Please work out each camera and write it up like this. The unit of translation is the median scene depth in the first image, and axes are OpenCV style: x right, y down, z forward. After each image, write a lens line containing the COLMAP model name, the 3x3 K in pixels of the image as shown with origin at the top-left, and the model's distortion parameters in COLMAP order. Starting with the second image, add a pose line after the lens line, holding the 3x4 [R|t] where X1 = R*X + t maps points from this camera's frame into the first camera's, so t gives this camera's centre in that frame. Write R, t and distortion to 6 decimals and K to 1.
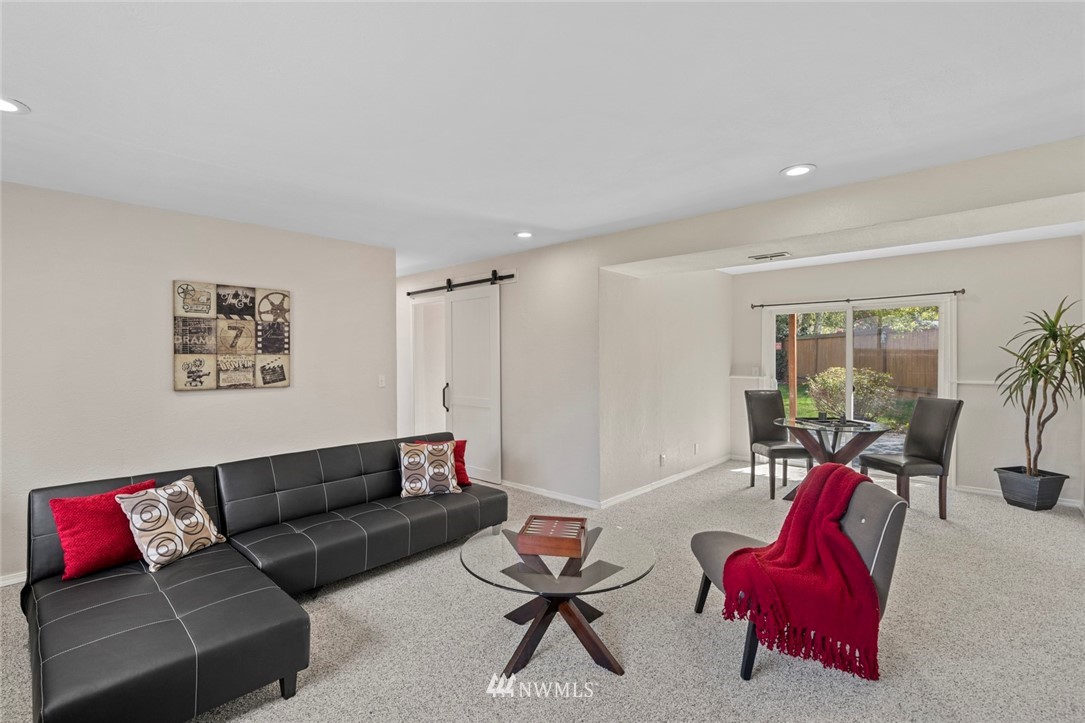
lens RADIAL K [[485.9, 0, 542.8], [0, 485.9, 359.8], [0, 0, 1]] dist [0.000985, 0.000930]
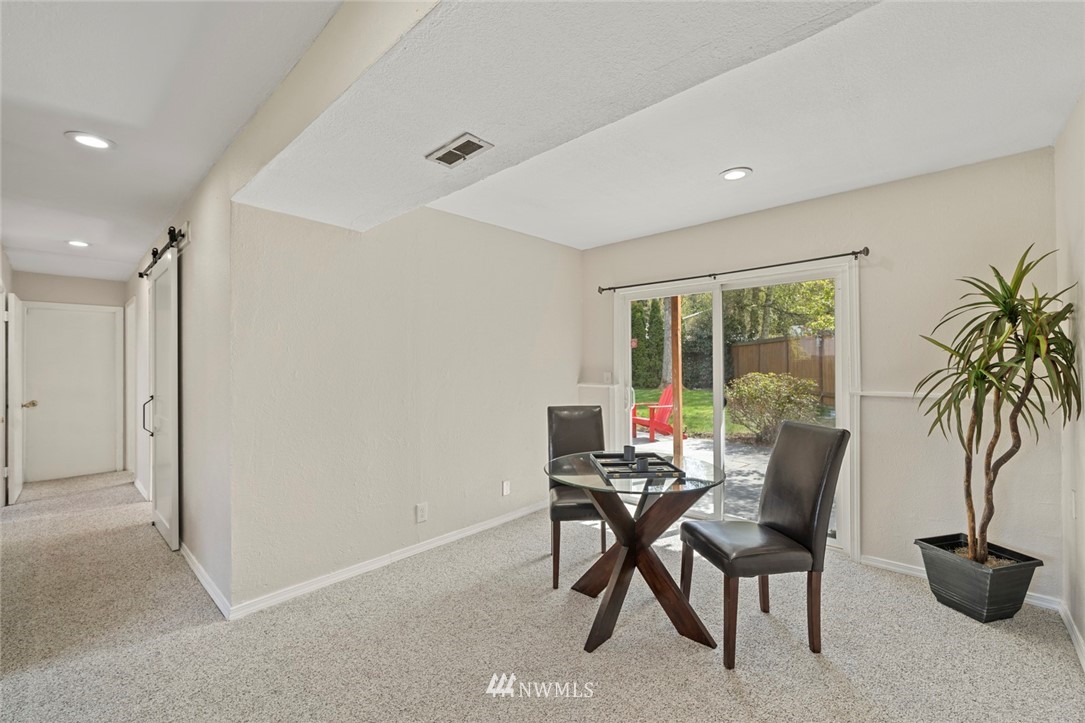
lens RADIAL K [[439.0, 0, 542.4], [0, 439.0, 360.5], [0, 0, 1]] dist [-0.000283, 0.000072]
pose [[0.999969, -0.002430, 0.007494, 0.488230], [0.002549, 0.999871, -0.015884, 0.012091], [-0.007454, 0.015902, 0.999846, 0.482758]]
